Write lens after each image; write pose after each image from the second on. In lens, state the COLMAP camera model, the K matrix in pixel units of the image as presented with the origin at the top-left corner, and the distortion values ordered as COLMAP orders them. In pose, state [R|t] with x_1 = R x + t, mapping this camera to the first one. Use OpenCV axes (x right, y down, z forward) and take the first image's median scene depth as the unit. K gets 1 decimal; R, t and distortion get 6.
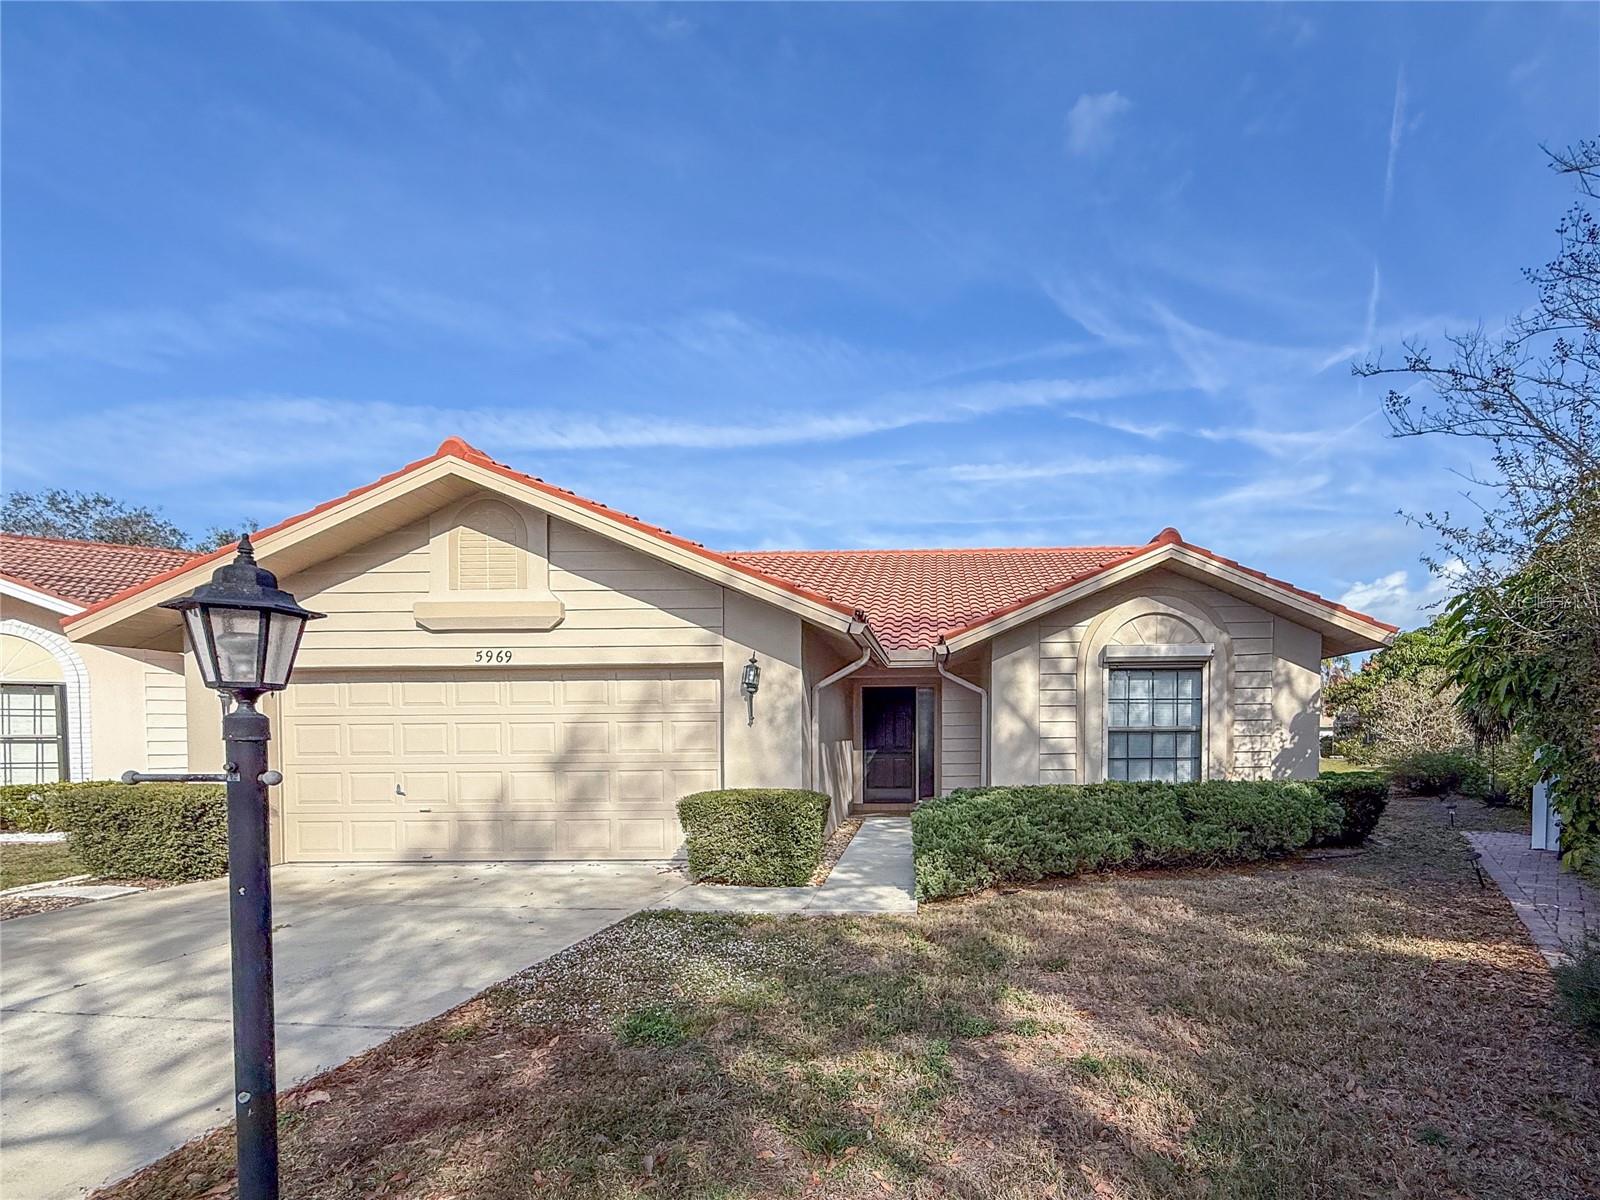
lens RADIAL K [[794.1, 0, 911.5], [0, 794.1, 786.7], [0, 0, 1]] dist [-0.001681, 0.001985]
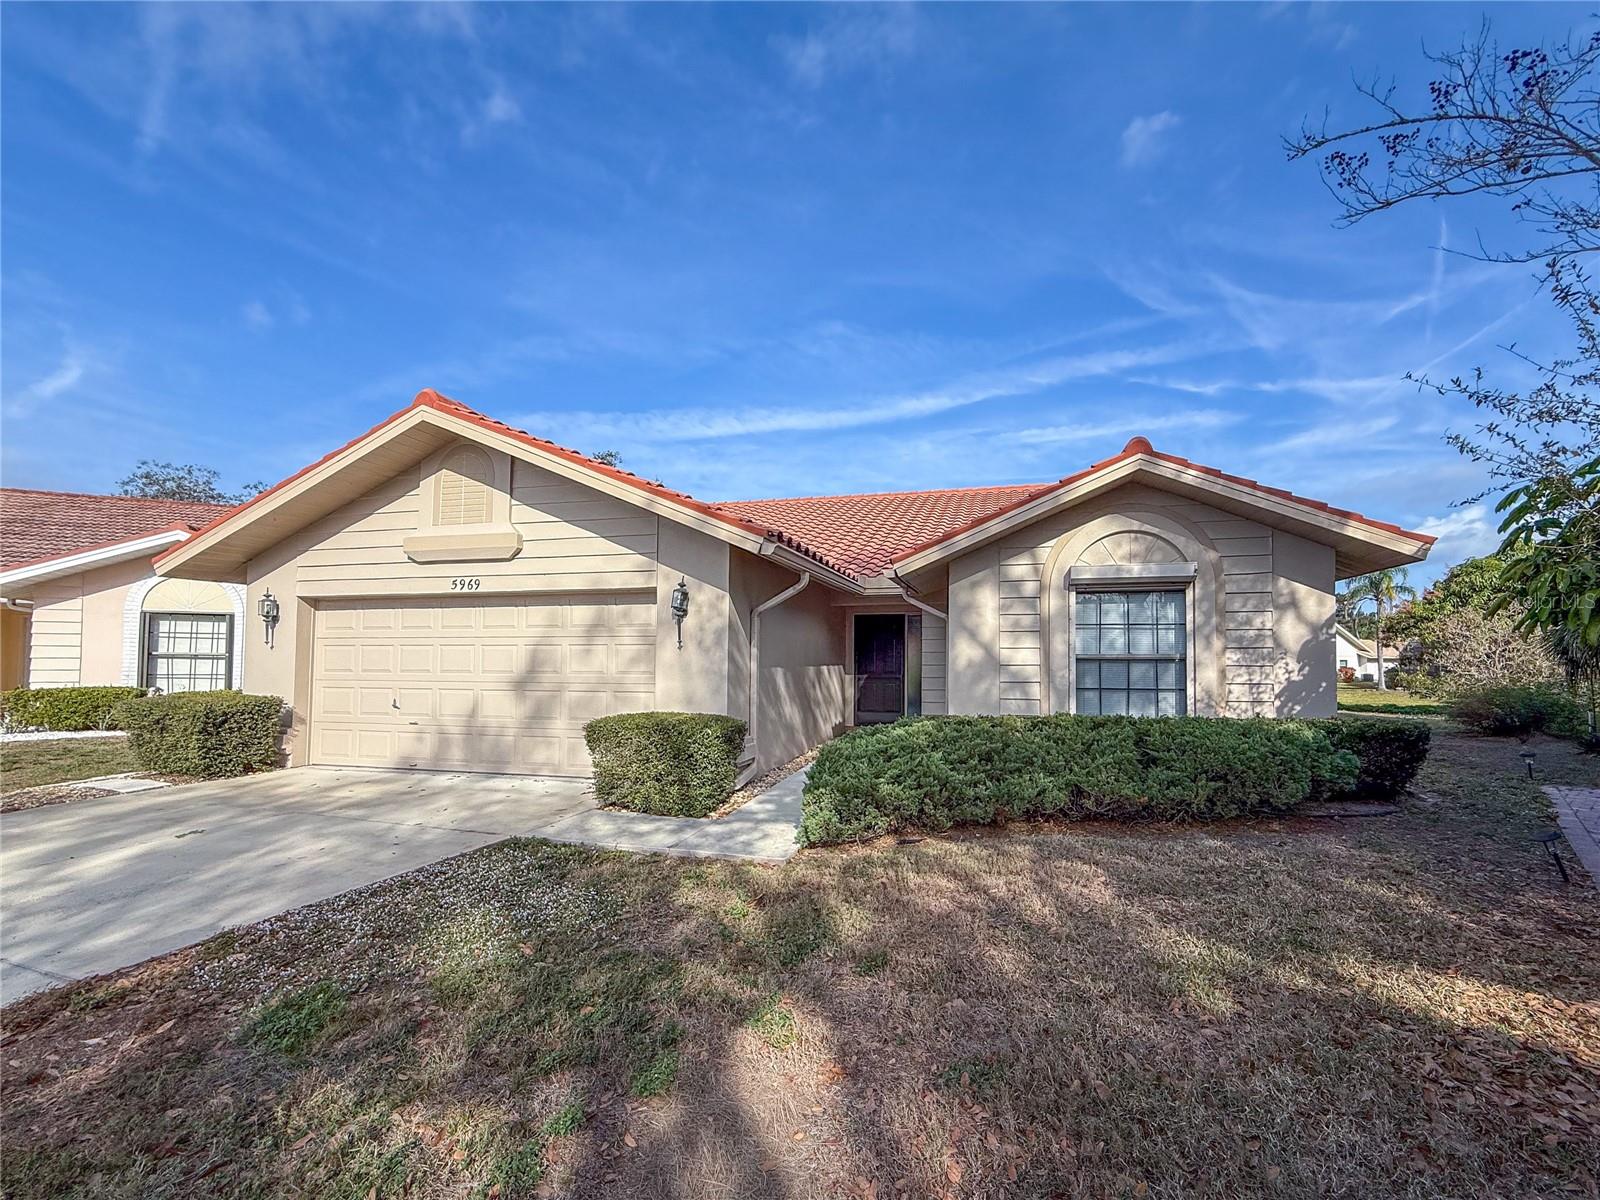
lens RADIAL K [[673.7, 0, 833.2], [0, 673.7, 660.0], [0, 0, 1]] dist [-0.002967, -0.000554]
pose [[0.975368, 0.011229, -0.220298, 0.077827], [-0.025741, 0.997674, -0.063117, -0.006397], [0.219077, 0.067233, 0.973388, 0.094570]]
